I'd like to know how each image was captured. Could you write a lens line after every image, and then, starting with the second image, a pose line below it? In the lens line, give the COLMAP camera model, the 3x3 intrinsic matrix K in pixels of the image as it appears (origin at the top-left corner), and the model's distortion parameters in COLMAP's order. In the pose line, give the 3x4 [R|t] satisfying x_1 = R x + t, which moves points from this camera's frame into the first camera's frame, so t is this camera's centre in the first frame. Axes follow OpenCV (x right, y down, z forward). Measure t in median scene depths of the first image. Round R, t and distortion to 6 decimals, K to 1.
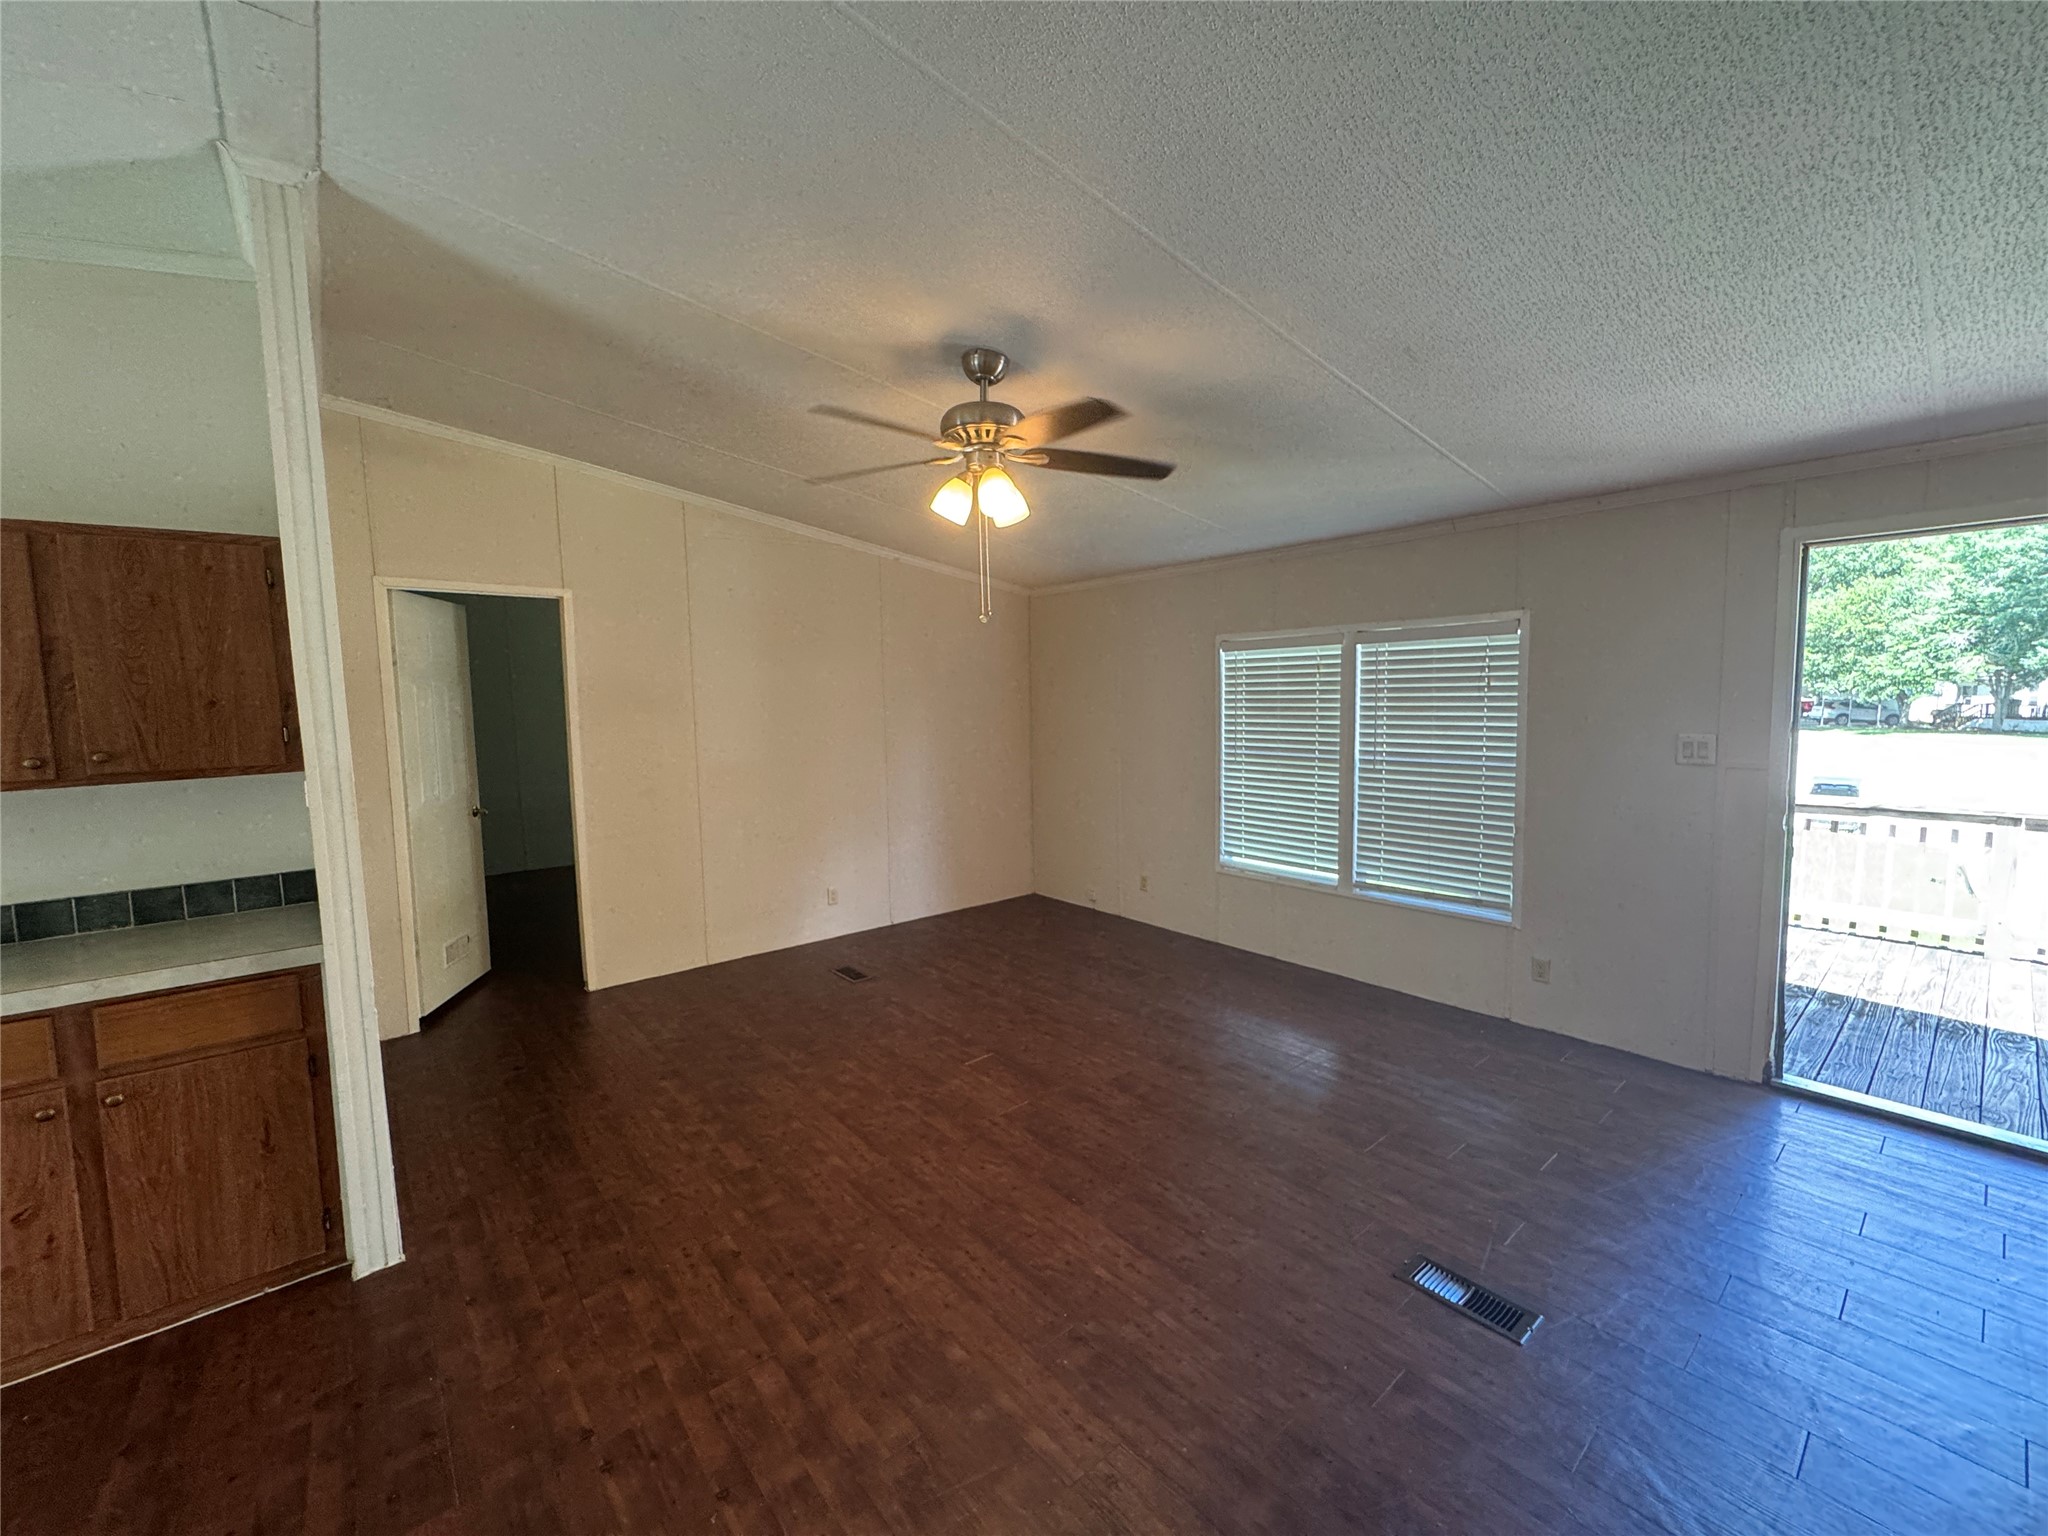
lens RADIAL K [[819.5, 0, 1026.3], [0, 819.5, 764.2], [0, 0, 1]] dist [-0.003403, 0.000462]
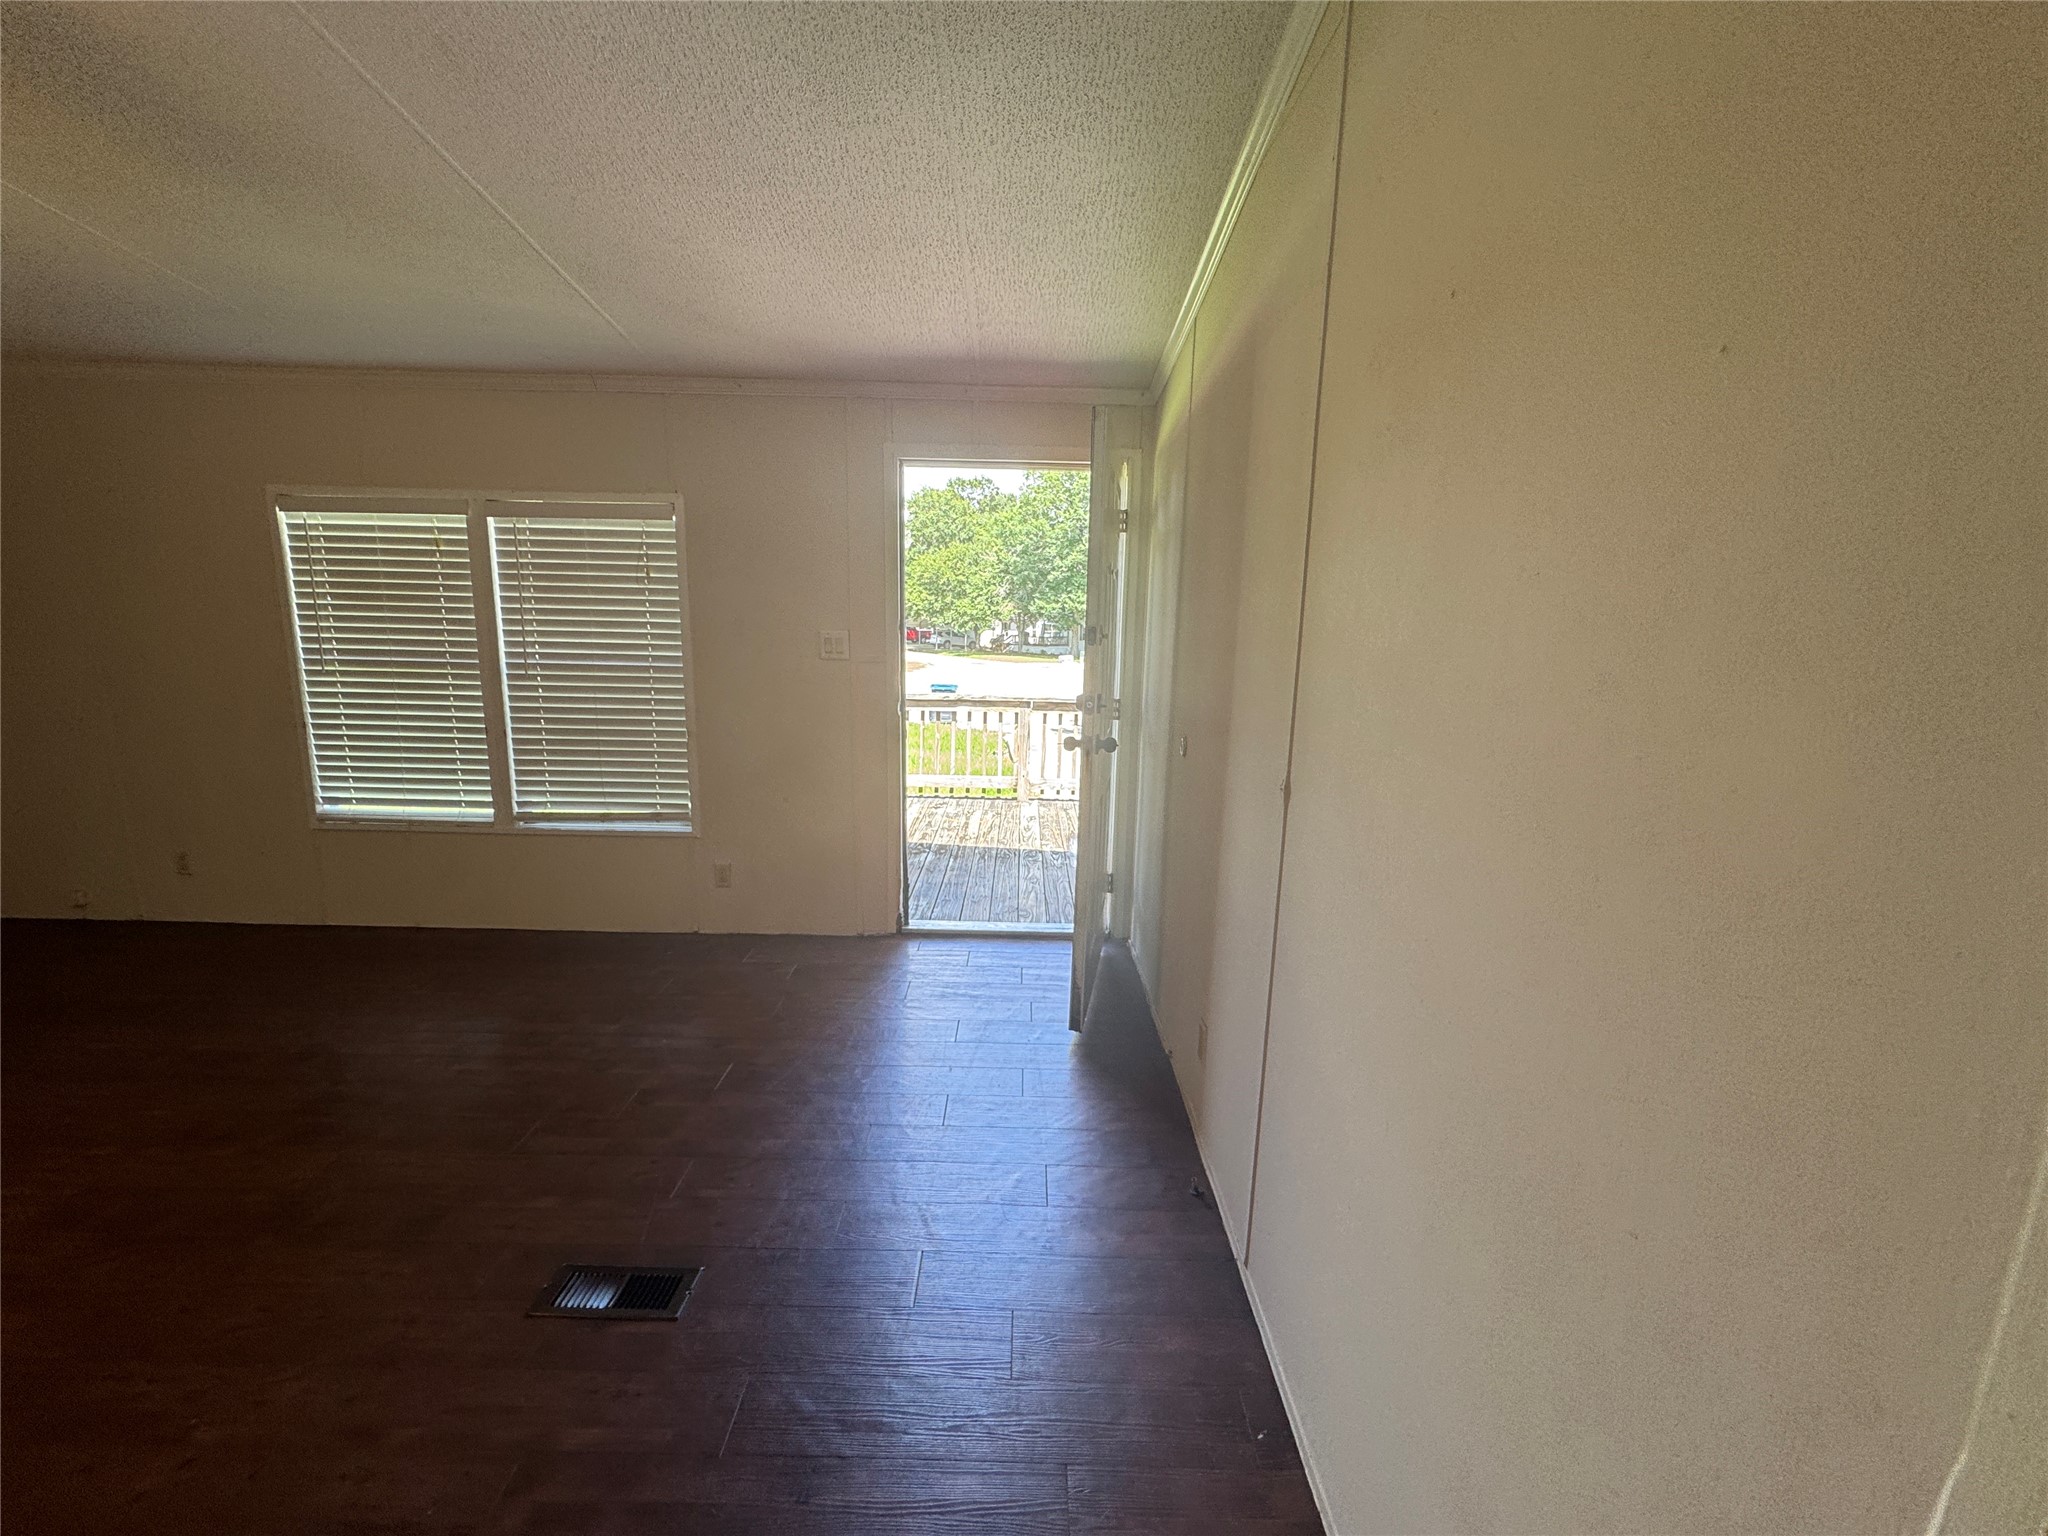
lens RADIAL K [[820.2, 0, 1023.3], [0, 820.2, 762.7], [0, 0, 1]] dist [-0.001471, 0.000421]
pose [[0.640917, -0.101086, 0.760925, 0.134095], [0.031330, 0.993910, 0.105648, 0.026909], [-0.766970, -0.043872, 0.640181, 0.107381]]
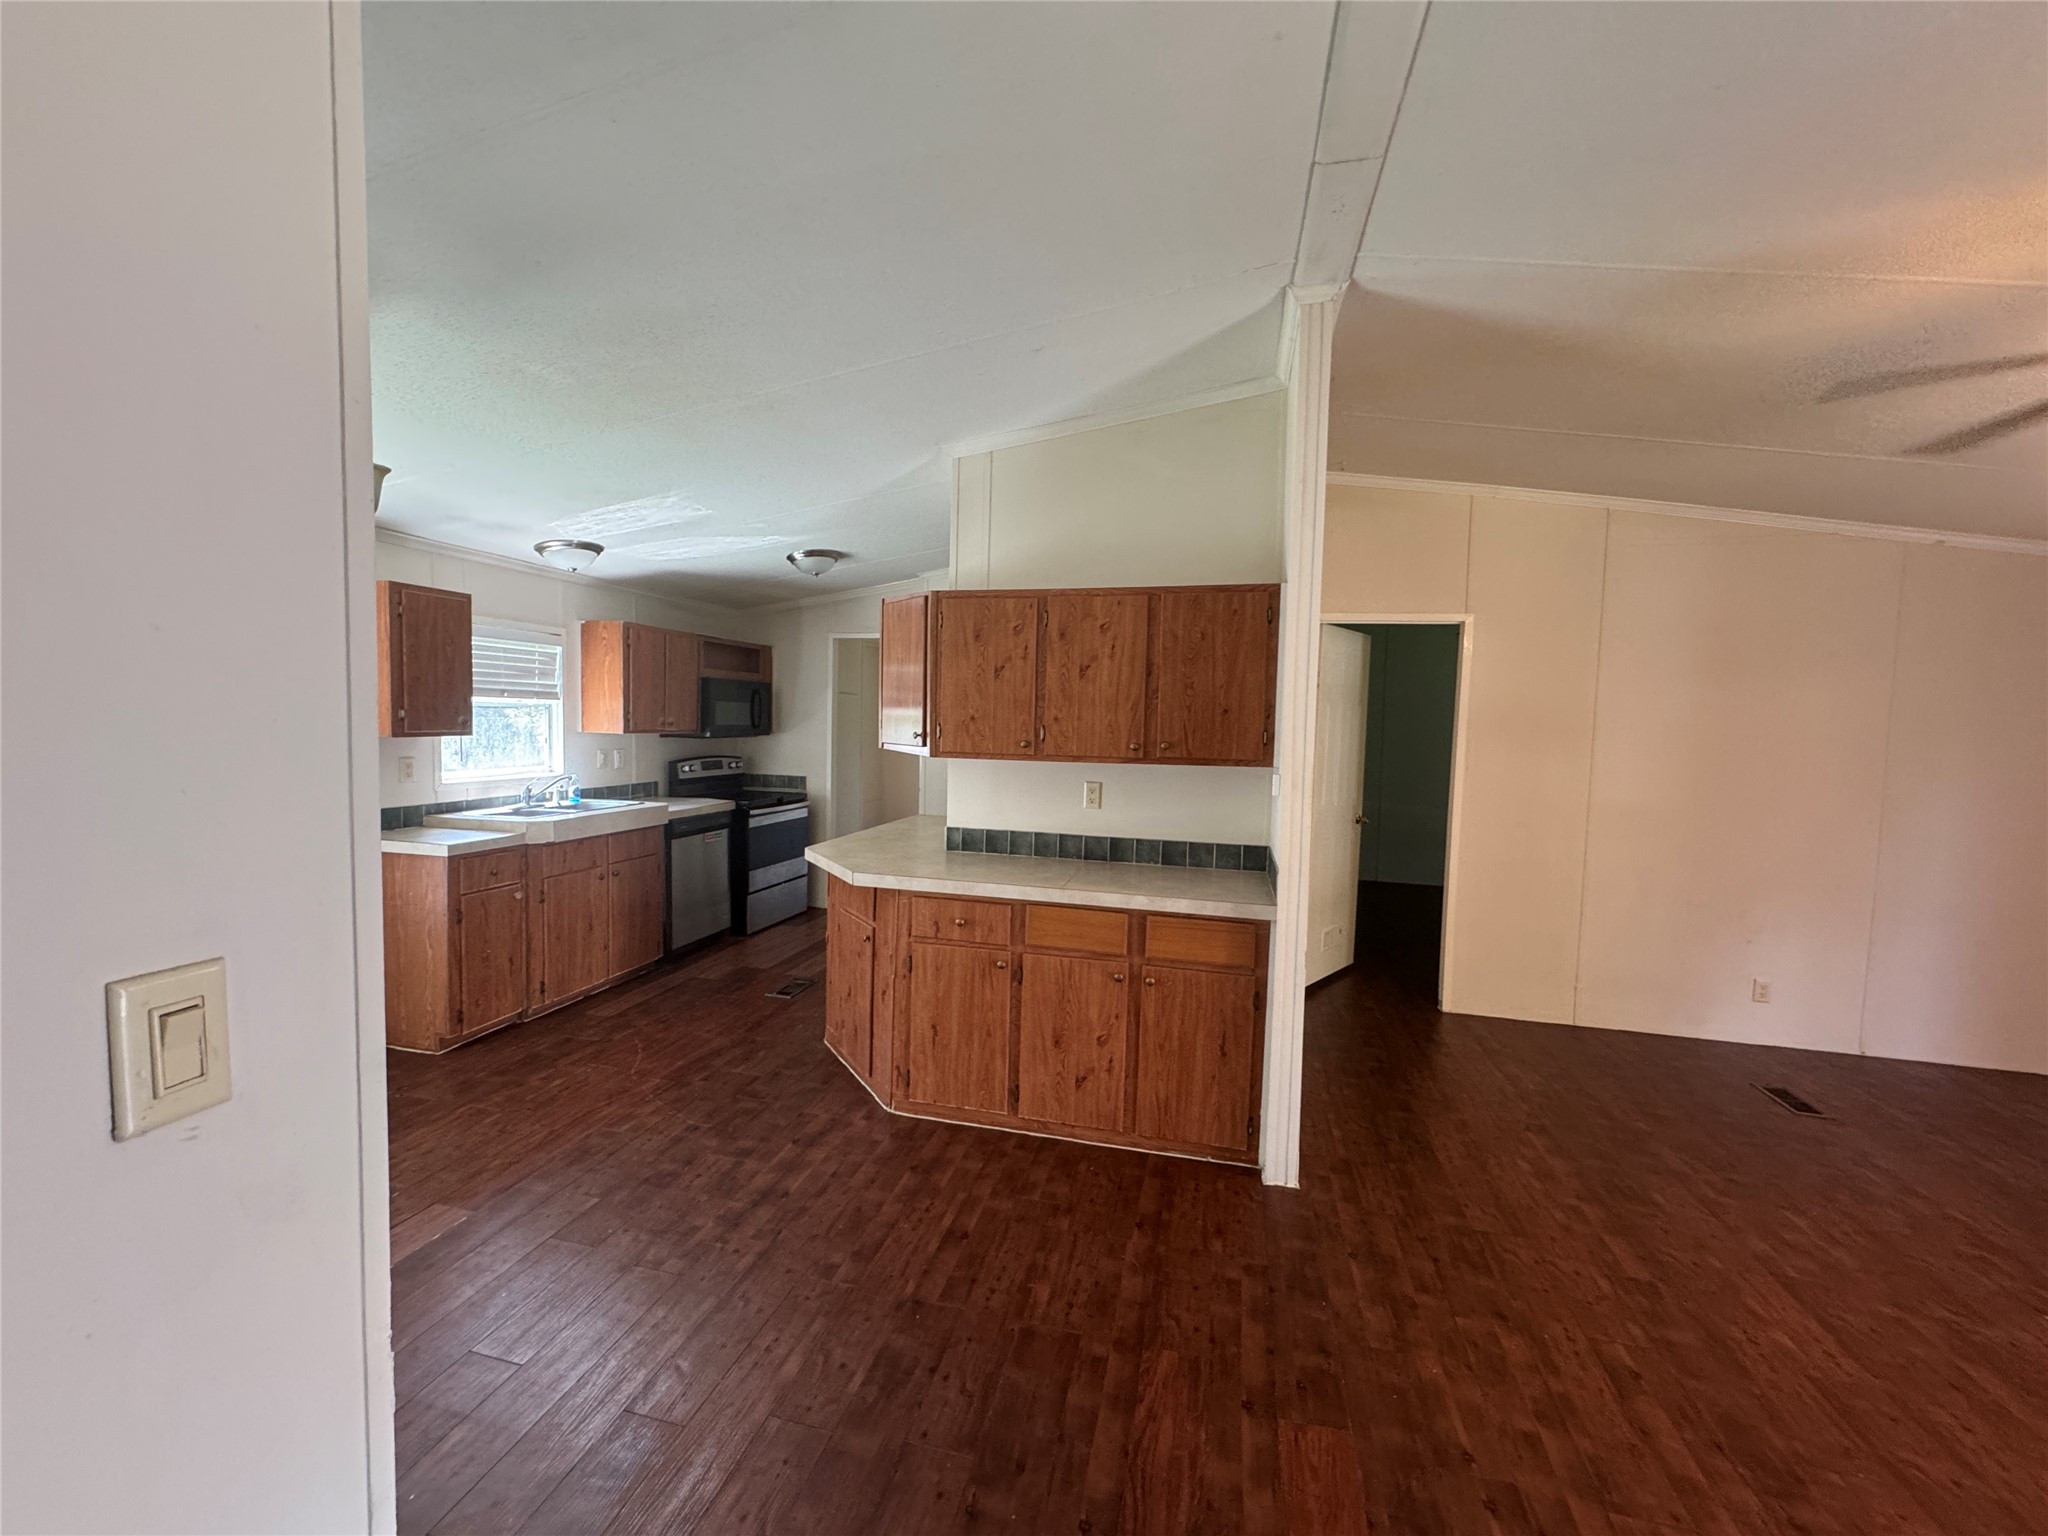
lens RADIAL K [[819.5, 0, 1026.3], [0, 819.5, 764.2], [0, 0, 1]] dist [-0.003403, 0.000462]
pose [[0.586363, 0.079754, -0.806113, -0.058163], [-0.107981, 0.993956, 0.019794, 0.013180], [0.802819, 0.075439, 0.591431, -0.035379]]
